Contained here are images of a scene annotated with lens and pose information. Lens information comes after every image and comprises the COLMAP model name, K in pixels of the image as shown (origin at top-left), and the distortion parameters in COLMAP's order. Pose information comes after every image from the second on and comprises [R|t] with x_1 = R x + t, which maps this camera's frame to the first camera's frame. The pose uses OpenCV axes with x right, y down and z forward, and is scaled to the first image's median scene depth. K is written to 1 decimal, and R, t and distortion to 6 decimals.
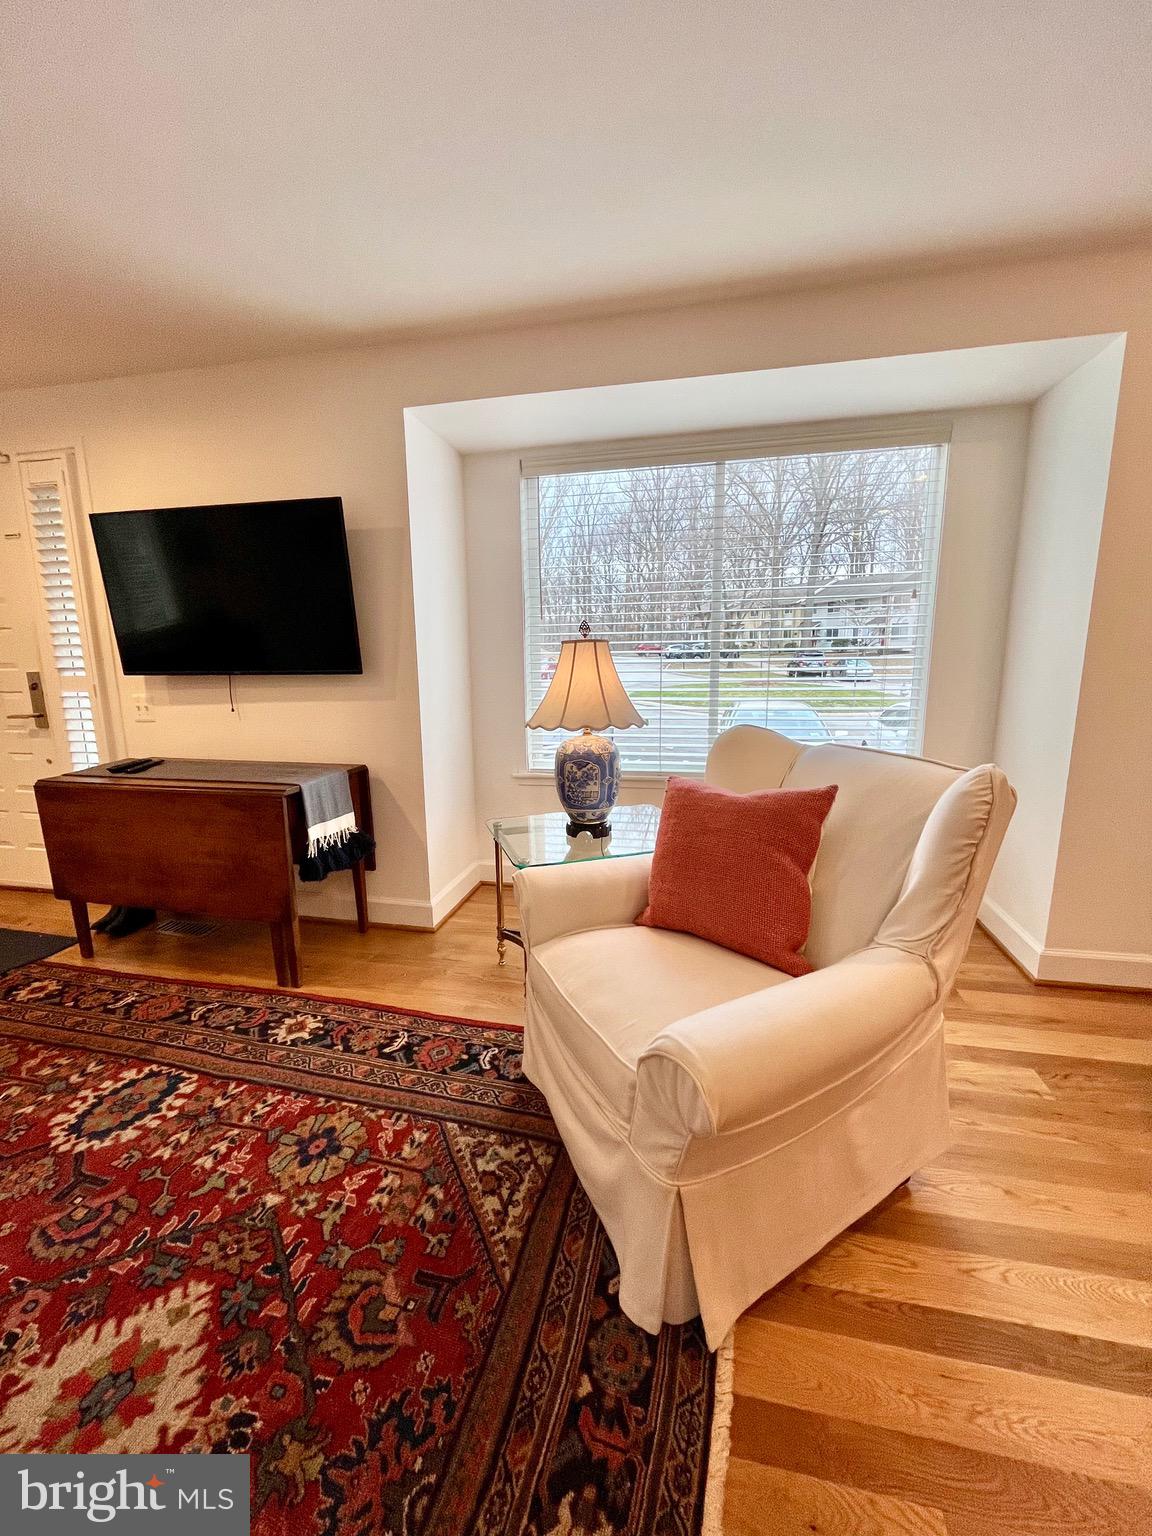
lens RADIAL K [[623.9, 0, 568.4], [0, 623.9, 767.6], [0, 0, 1]] dist [-0.002195, -0.000367]
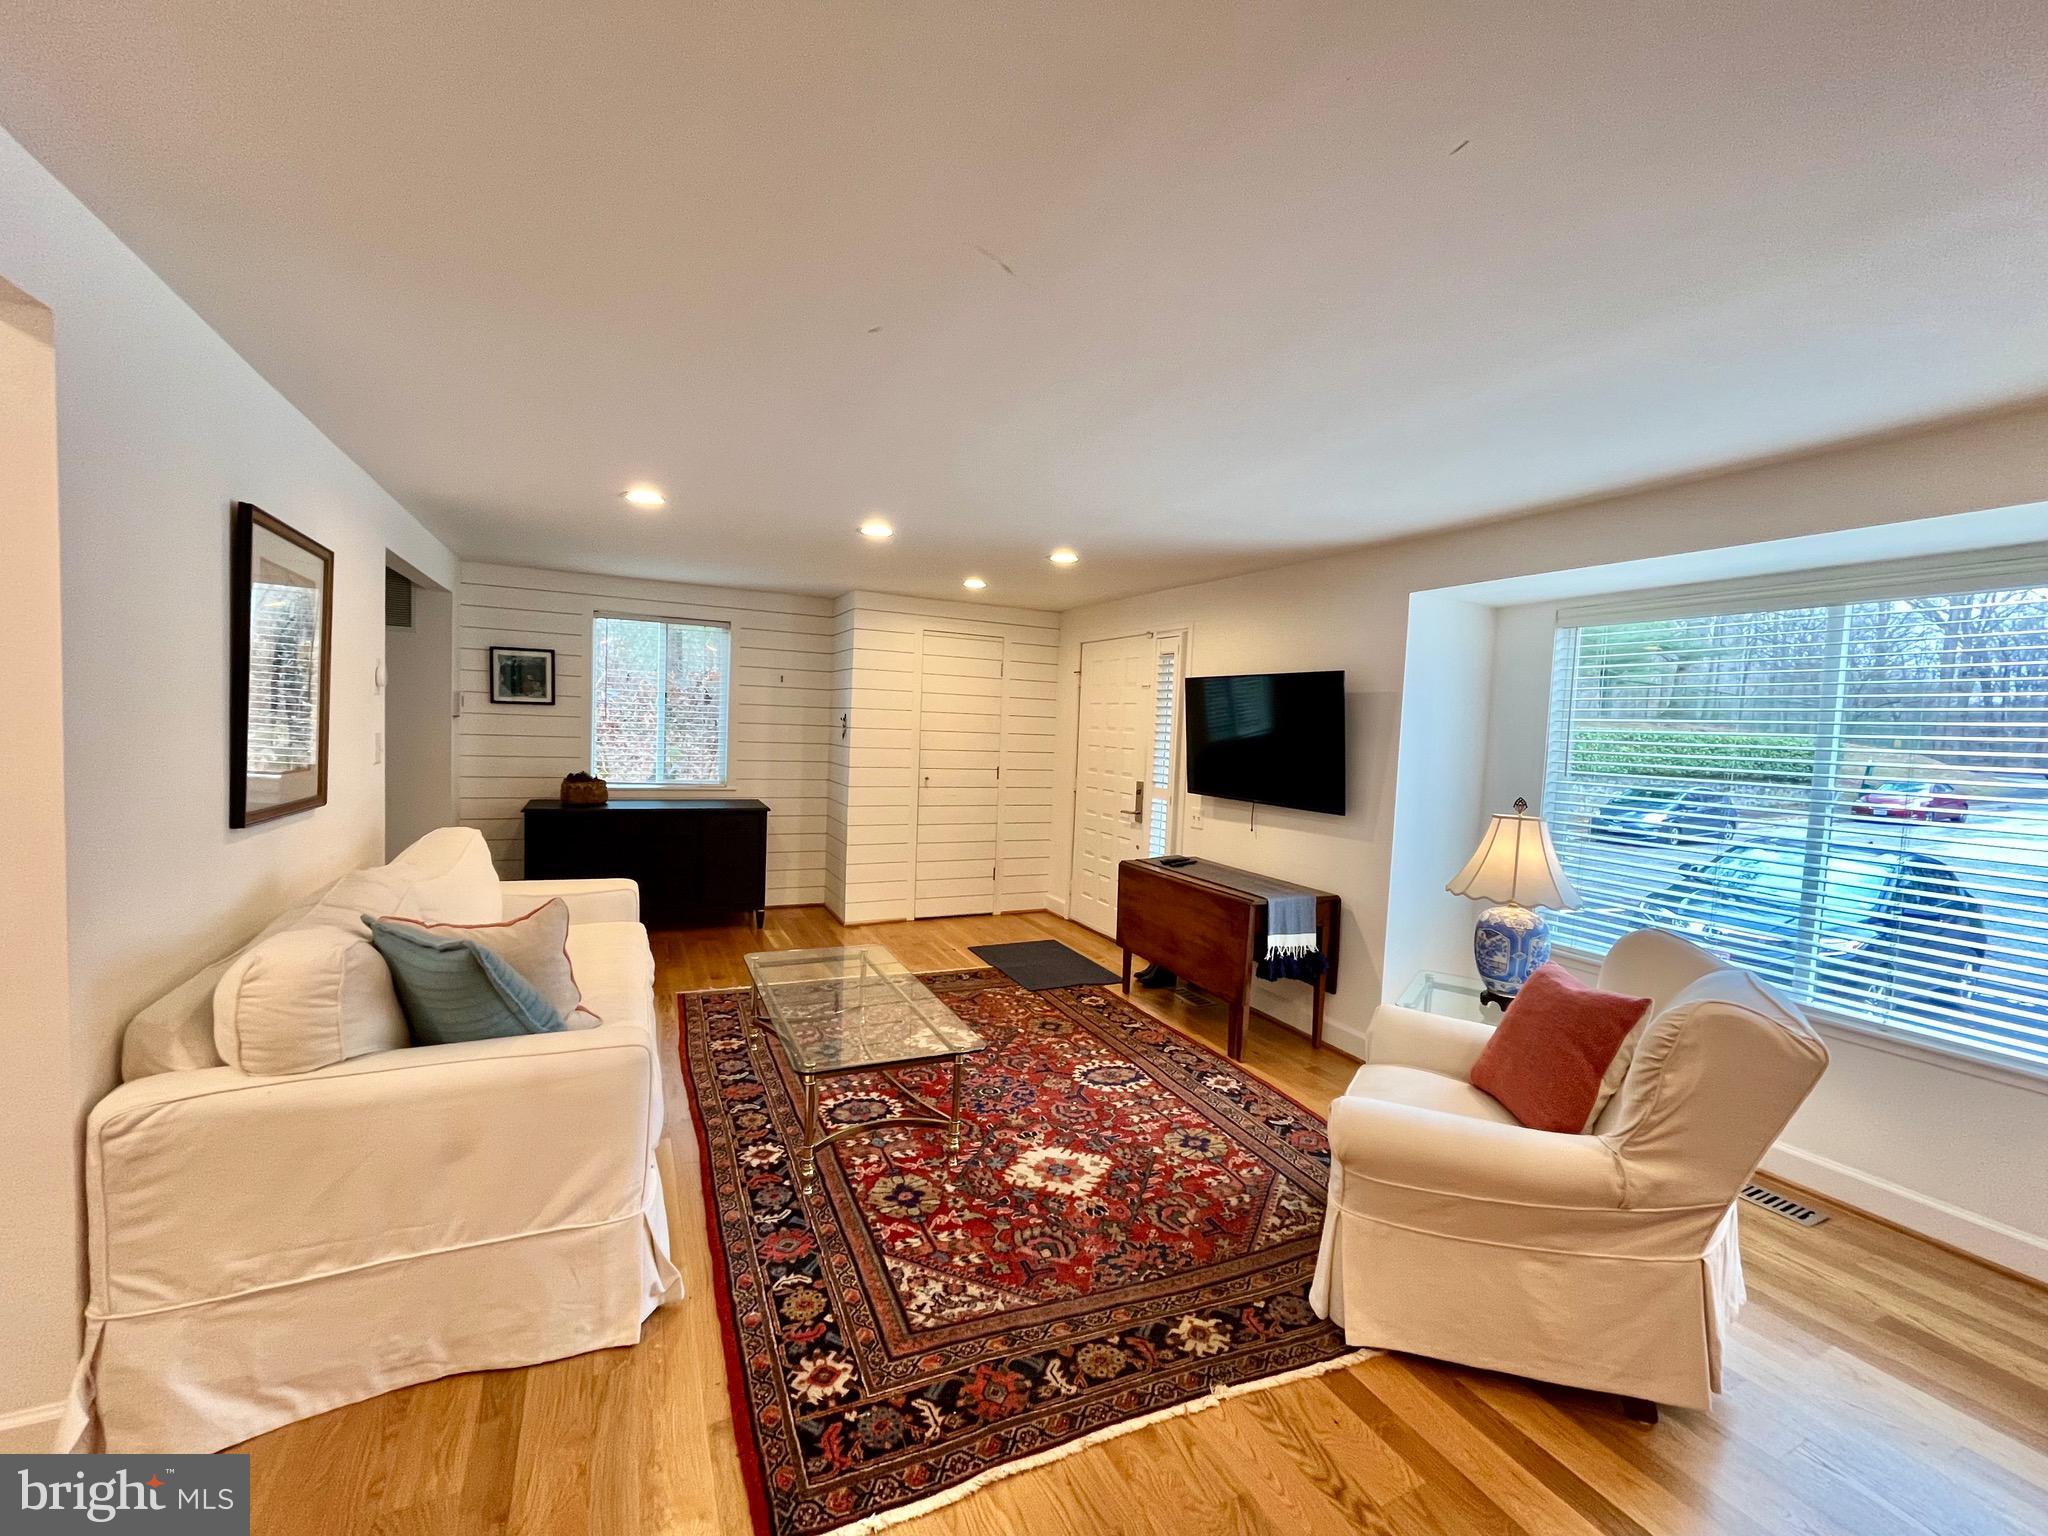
lens RADIAL K [[831.9, 0, 1017.3], [0, 831.9, 769.1], [0, 0, 1]] dist [-0.002195, -0.000367]
pose [[0.616390, 0.079372, -0.783431, 0.572513], [-0.189395, 0.980644, -0.049661, -0.053483], [0.764325, 0.178988, 0.619492, -0.488158]]
